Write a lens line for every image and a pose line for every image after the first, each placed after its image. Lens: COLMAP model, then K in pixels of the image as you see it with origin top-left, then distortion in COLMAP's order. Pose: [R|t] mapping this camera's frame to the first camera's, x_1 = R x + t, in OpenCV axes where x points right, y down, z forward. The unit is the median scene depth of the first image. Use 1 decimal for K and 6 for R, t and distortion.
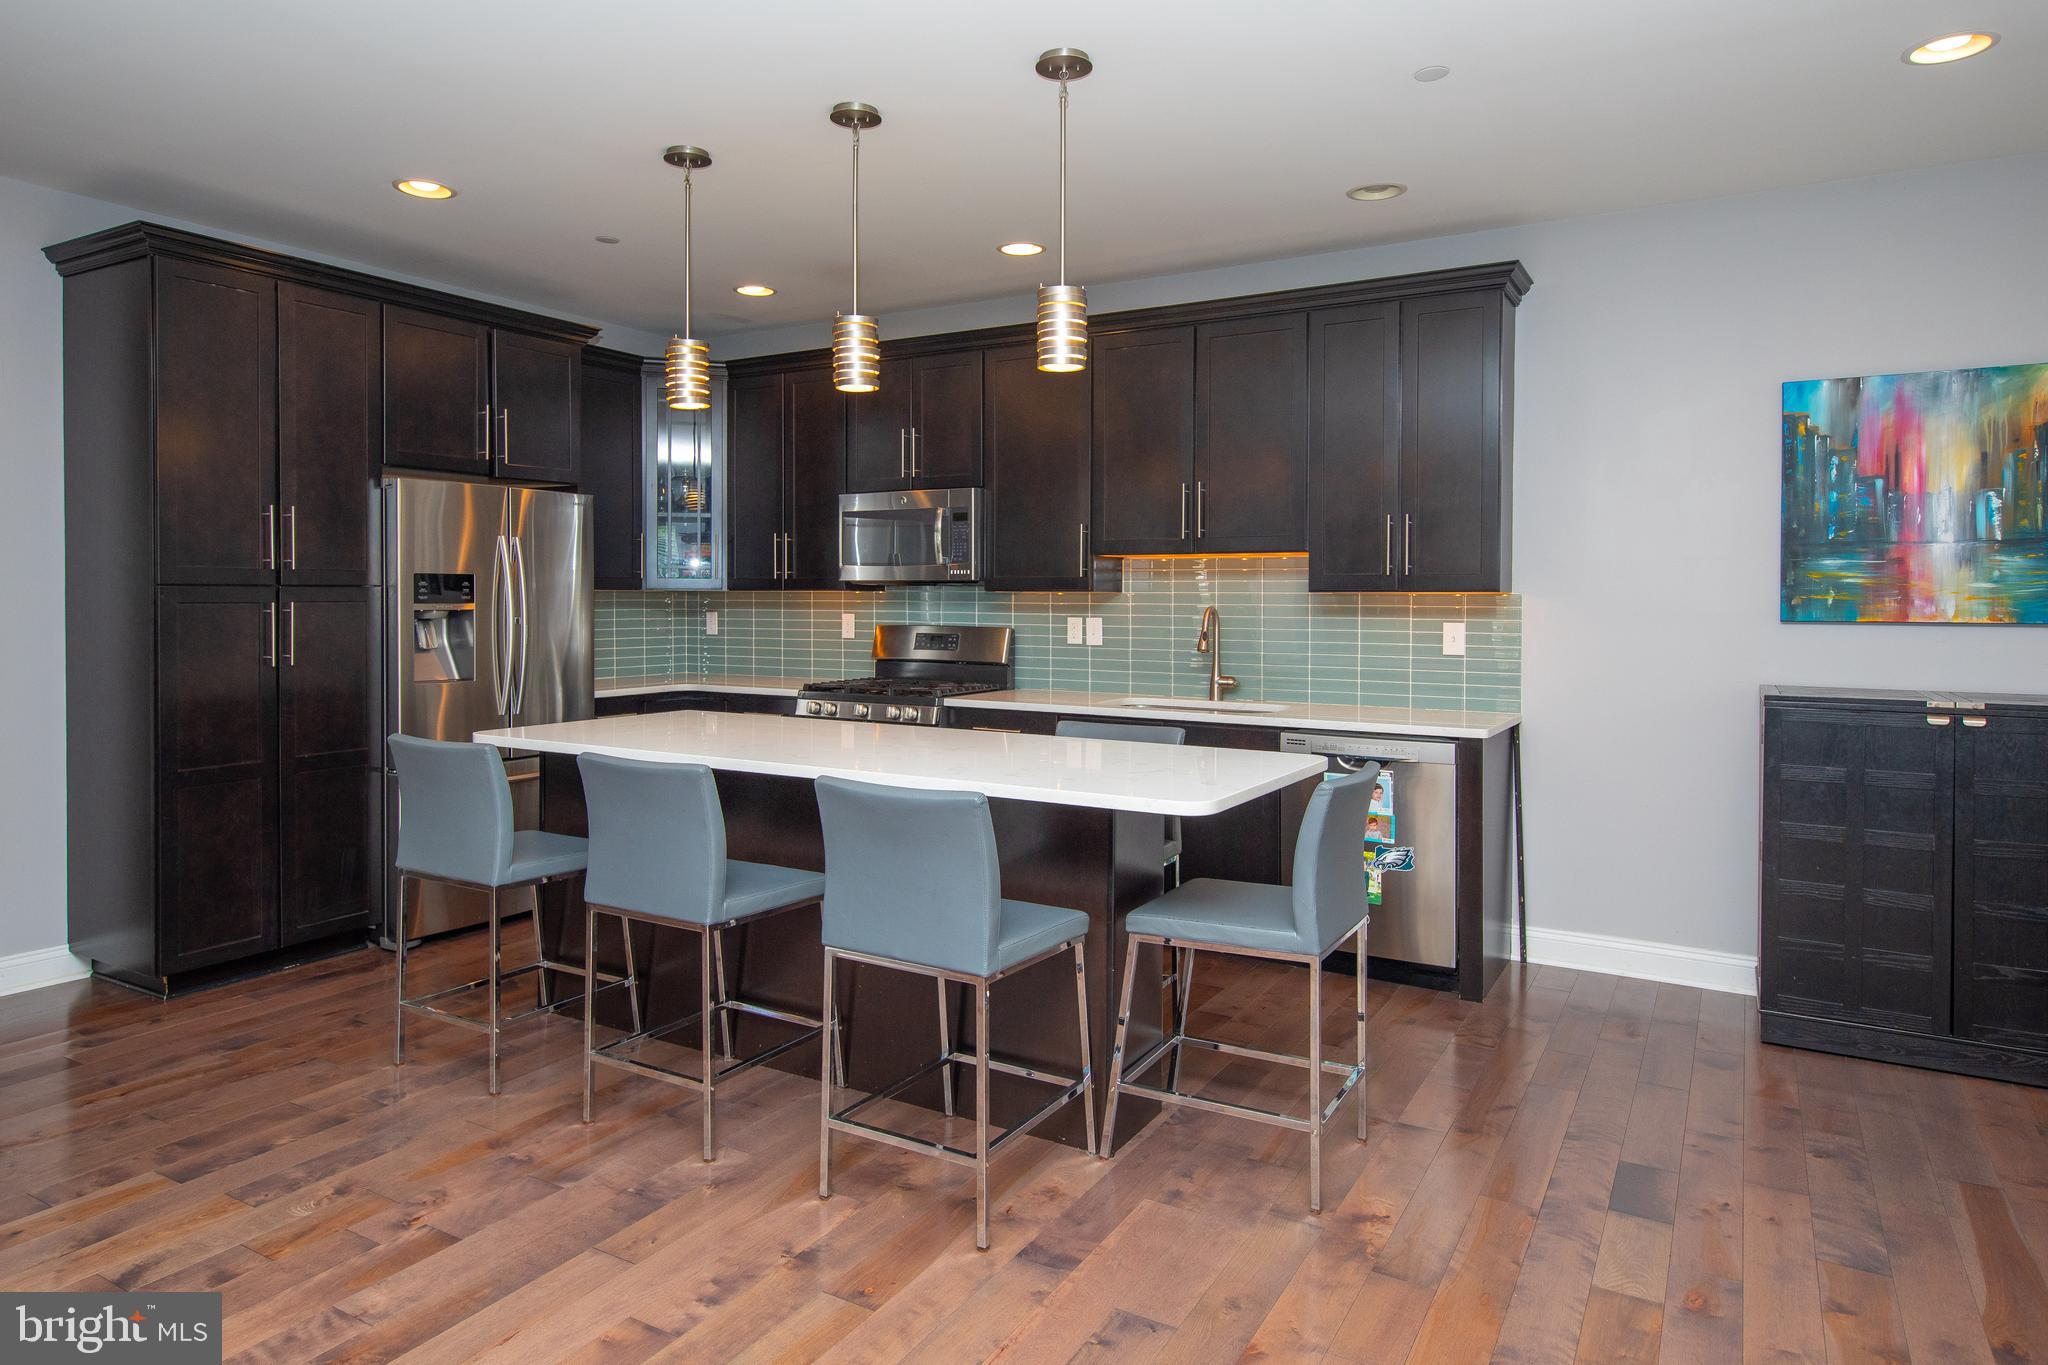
lens RADIAL K [[1266.0, 0, 1023.4], [0, 1266.0, 607.4], [0, 0, 1]] dist [0.040038, -0.000200]
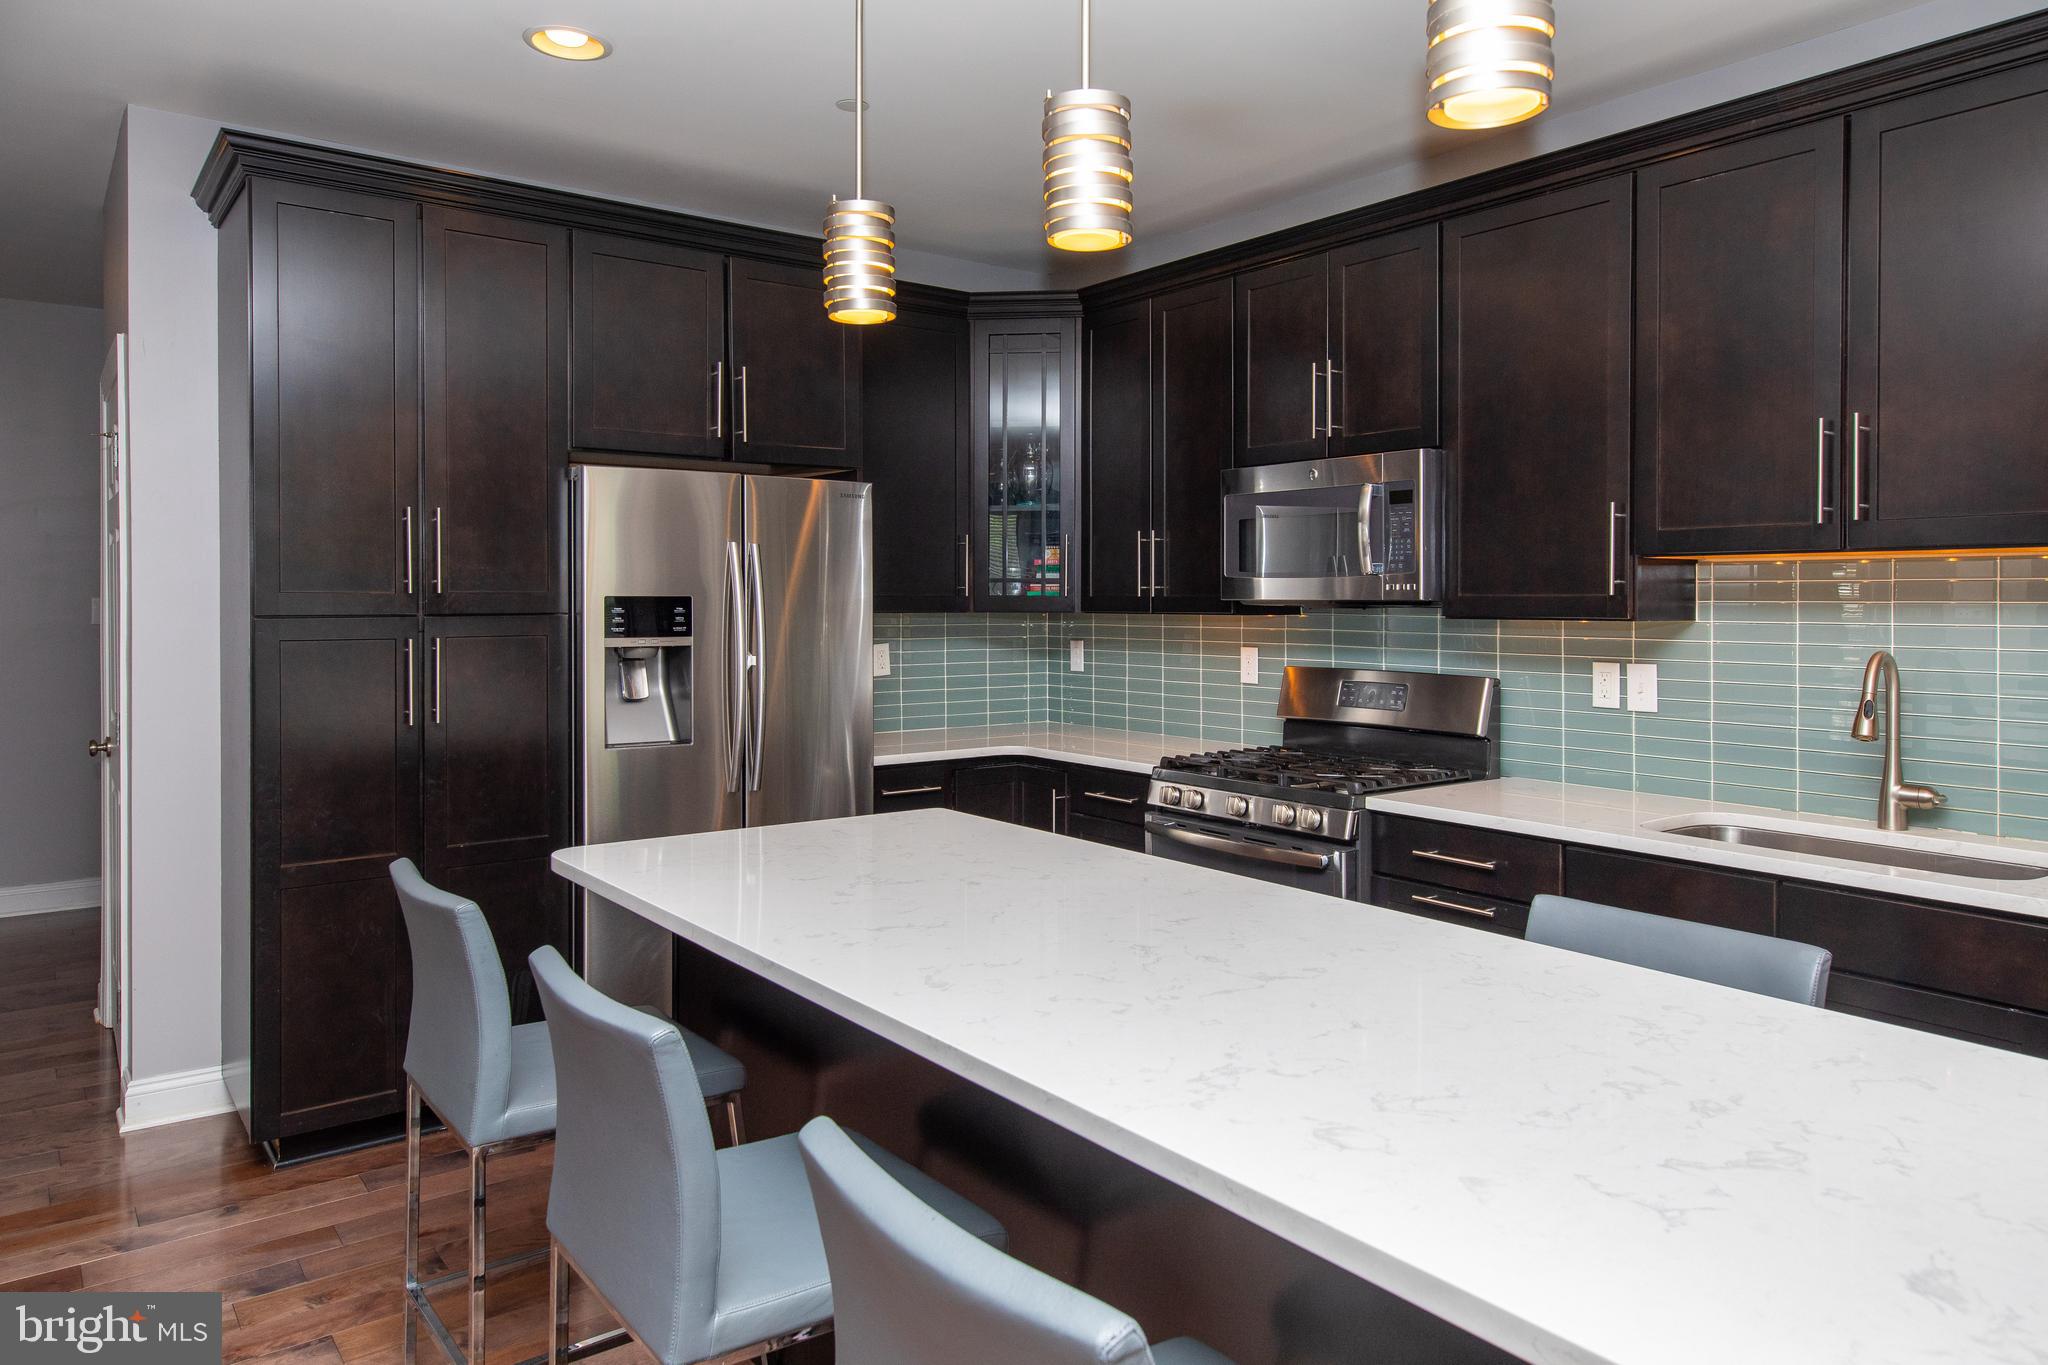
lens RADIAL K [[1392.2, 0, 1027.6], [0, 1392.2, 613.3], [0, 0, 1]] dist [0.021521, -0.000992]
pose [[0.927565, 0.000897, -0.373661, 0.034529], [-0.001325, 0.999999, -0.000890, -0.014282], [0.373659, 0.001320, 0.927565, 0.304943]]
